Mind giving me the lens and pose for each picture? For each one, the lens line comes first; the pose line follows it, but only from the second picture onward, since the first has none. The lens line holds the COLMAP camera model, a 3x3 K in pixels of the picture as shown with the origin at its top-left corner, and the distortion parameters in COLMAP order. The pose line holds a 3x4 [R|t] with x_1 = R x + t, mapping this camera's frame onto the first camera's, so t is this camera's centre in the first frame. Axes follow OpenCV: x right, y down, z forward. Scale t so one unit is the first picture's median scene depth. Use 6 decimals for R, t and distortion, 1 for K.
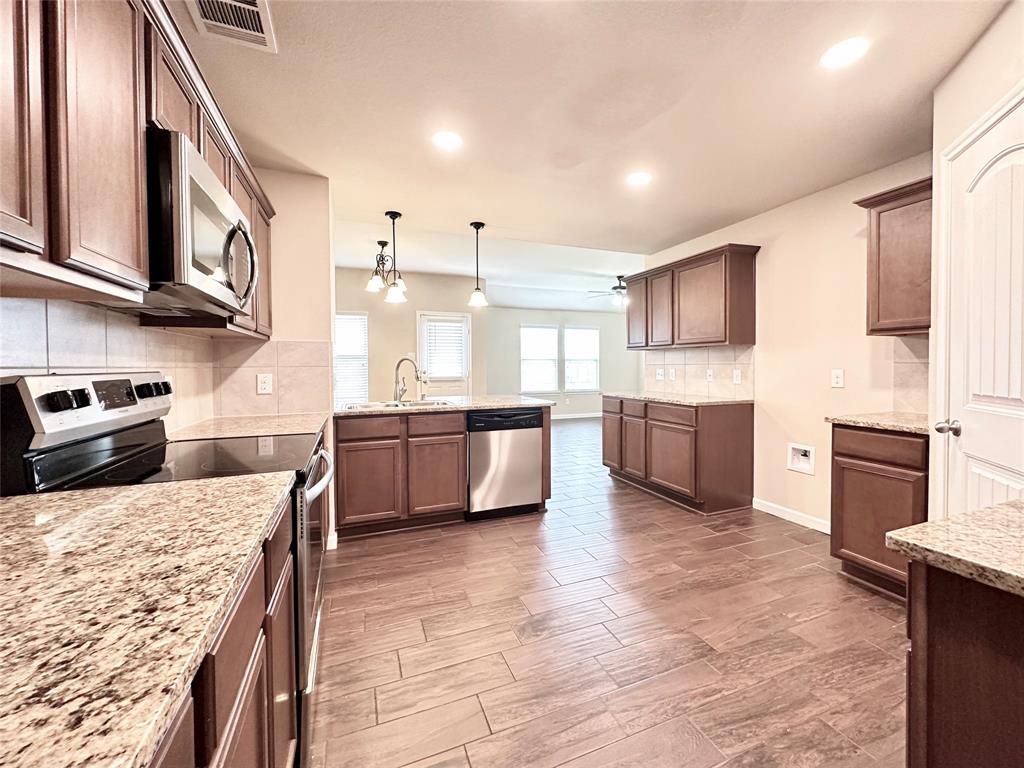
lens RADIAL K [[406.0, 0, 512.0], [0, 406.0, 384.0], [0, 0, 1]] dist [-0.001533, -0.000414]
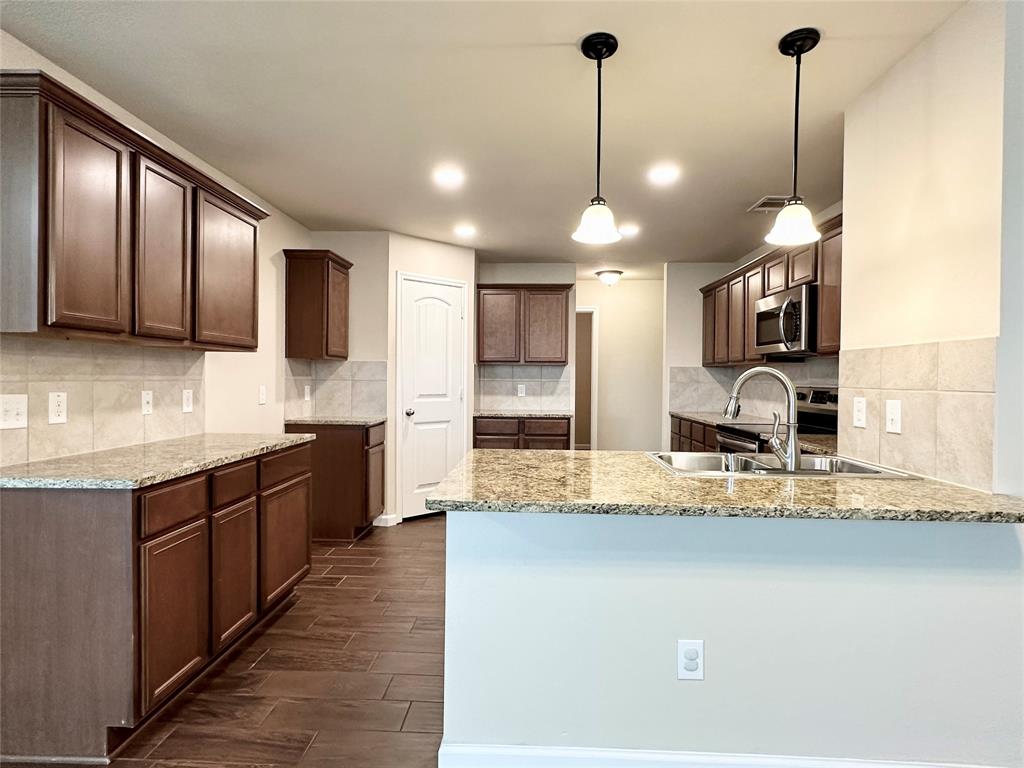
lens RADIAL K [[549.7, 0, 512.0], [0, 549.7, 384.0], [0, 0, 1]] dist [0.000910, 0.000177]
pose [[-0.916697, -0.011873, 0.399406, -0.226416], [0.010262, 0.998529, 0.053237, -0.081289], [-0.399450, 0.052901, -0.915227, 1.536644]]
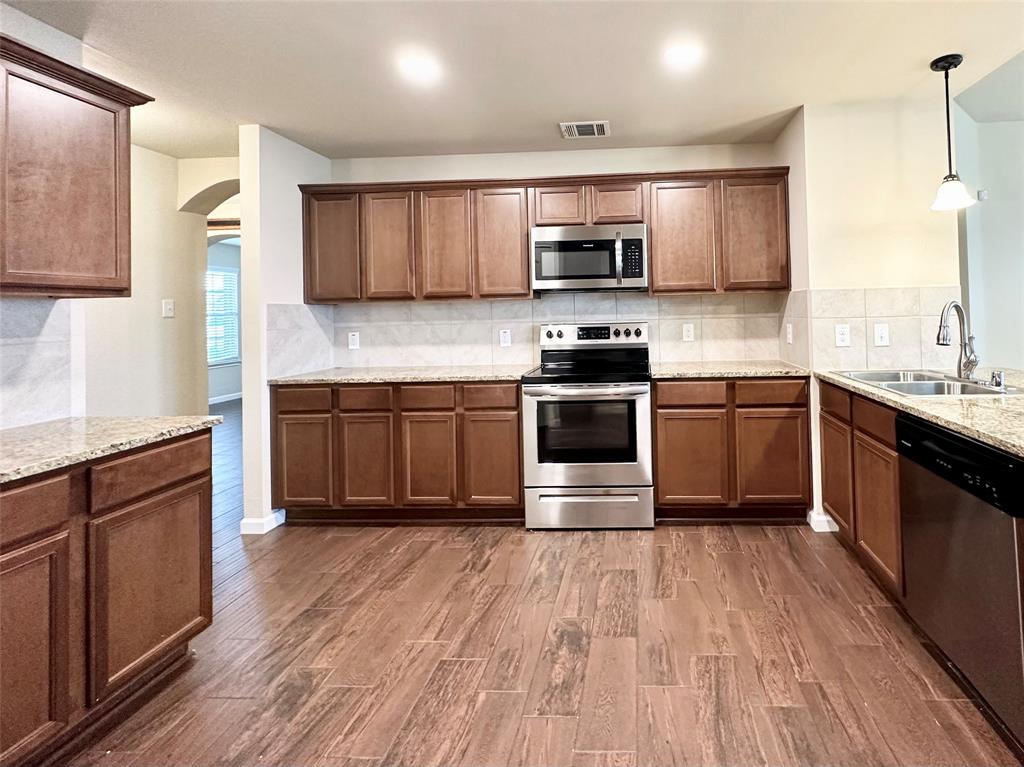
lens RADIAL K [[492.5, 0, 621.4], [0, 492.5, 301.9], [0, 0, 1]] dist [-0.001019, -0.000437]
pose [[-0.402409, -0.005580, -0.915443, 0.502019], [-0.019587, 0.999805, 0.002516, -0.059043], [0.915250, 0.018943, -0.402440, 0.790736]]
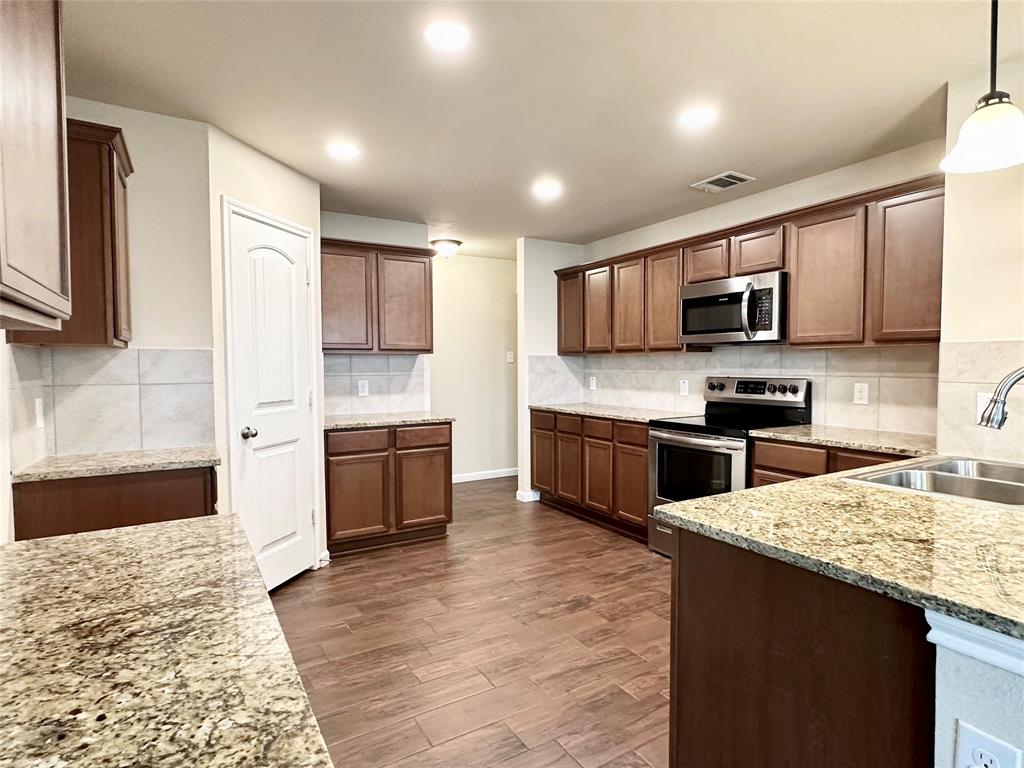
lens RADIAL K [[549.7, 0, 512.0], [0, 549.7, 384.0], [0, 0, 1]] dist [0.000910, 0.000177]
pose [[-0.985791, 0.011186, -0.167601, 0.264570], [-0.002772, 0.996561, 0.082814, -0.085552], [0.167951, 0.082102, -0.982371, 1.290791]]
